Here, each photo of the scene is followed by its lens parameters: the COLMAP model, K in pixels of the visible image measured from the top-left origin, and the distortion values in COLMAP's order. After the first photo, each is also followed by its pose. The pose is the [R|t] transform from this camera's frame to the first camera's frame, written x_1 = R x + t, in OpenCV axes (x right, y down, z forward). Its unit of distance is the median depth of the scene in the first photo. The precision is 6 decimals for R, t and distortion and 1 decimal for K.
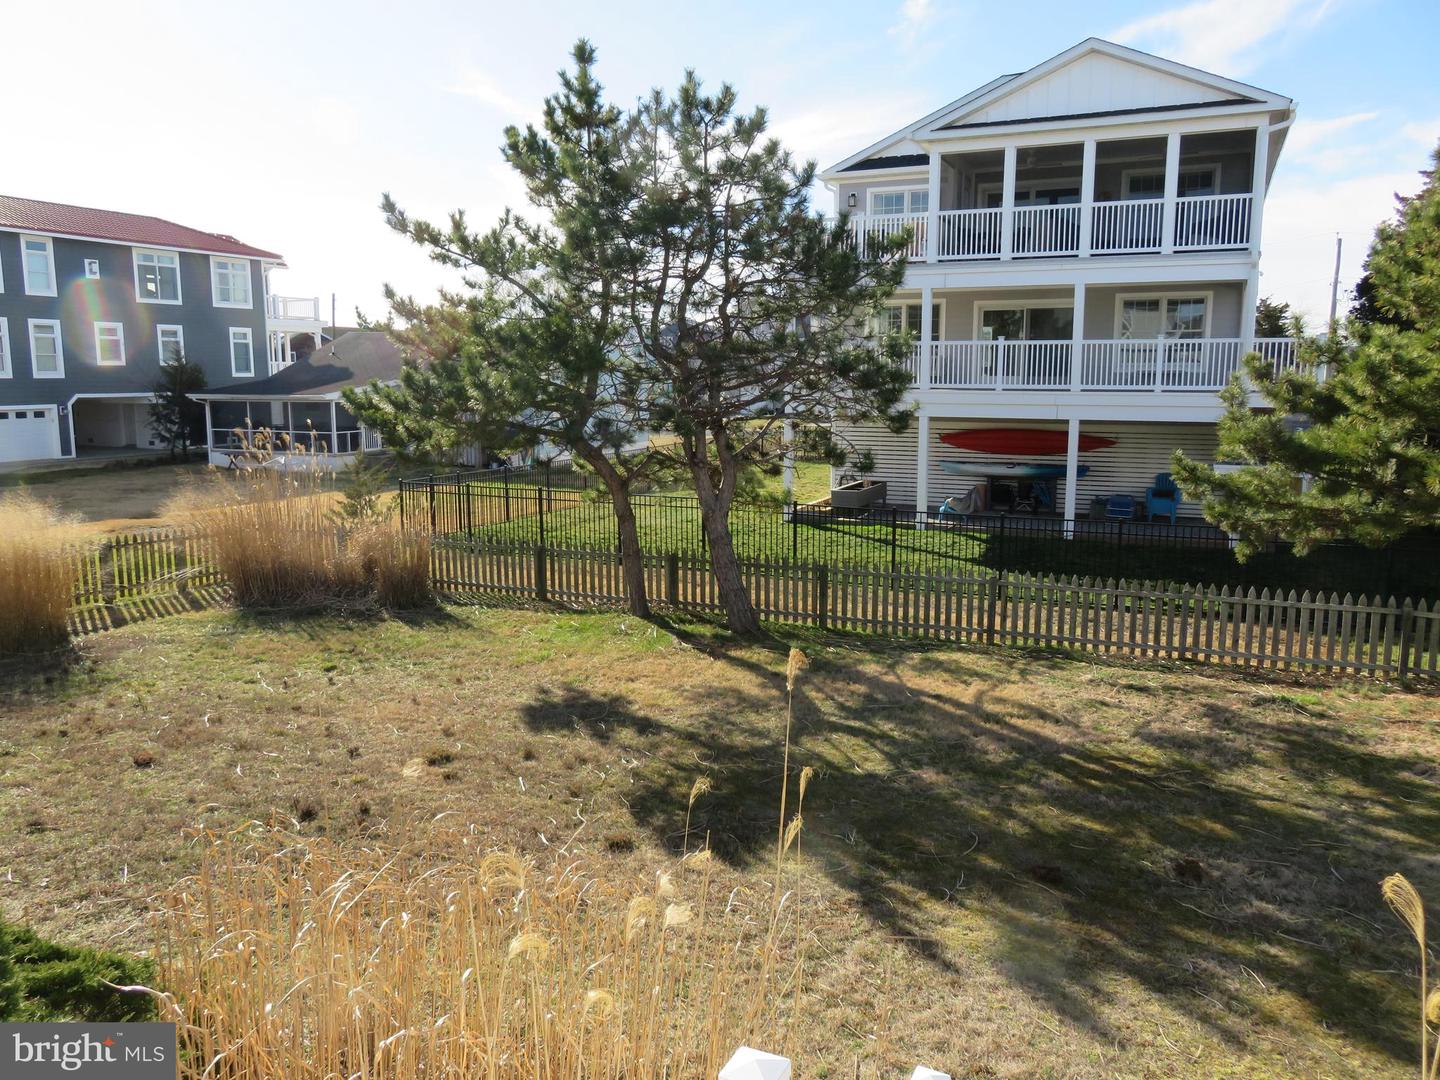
lens RADIAL K [[1095.0, 0, 717.9], [0, 1095.0, 539.1], [0, 0, 1]] dist [0.007316, 0.007173]
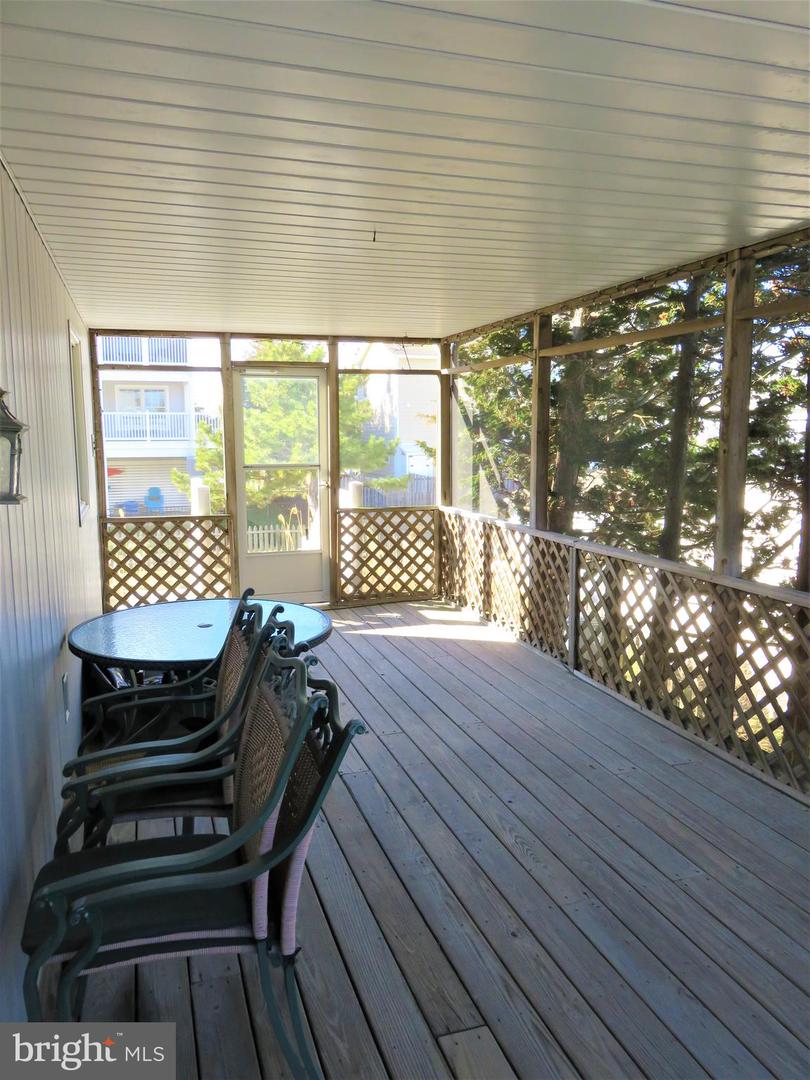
lens RADIAL K [[821.3, 0, 404.4], [0, 821.3, 541.3], [0, 0, 1]] dist [0.007316, 0.007173]
pose [[0.748519, -0.091609, 0.656755, -0.308840], [0.103195, 0.994437, 0.021097, 0.073831], [-0.655035, 0.051983, 0.753809, -0.477220]]
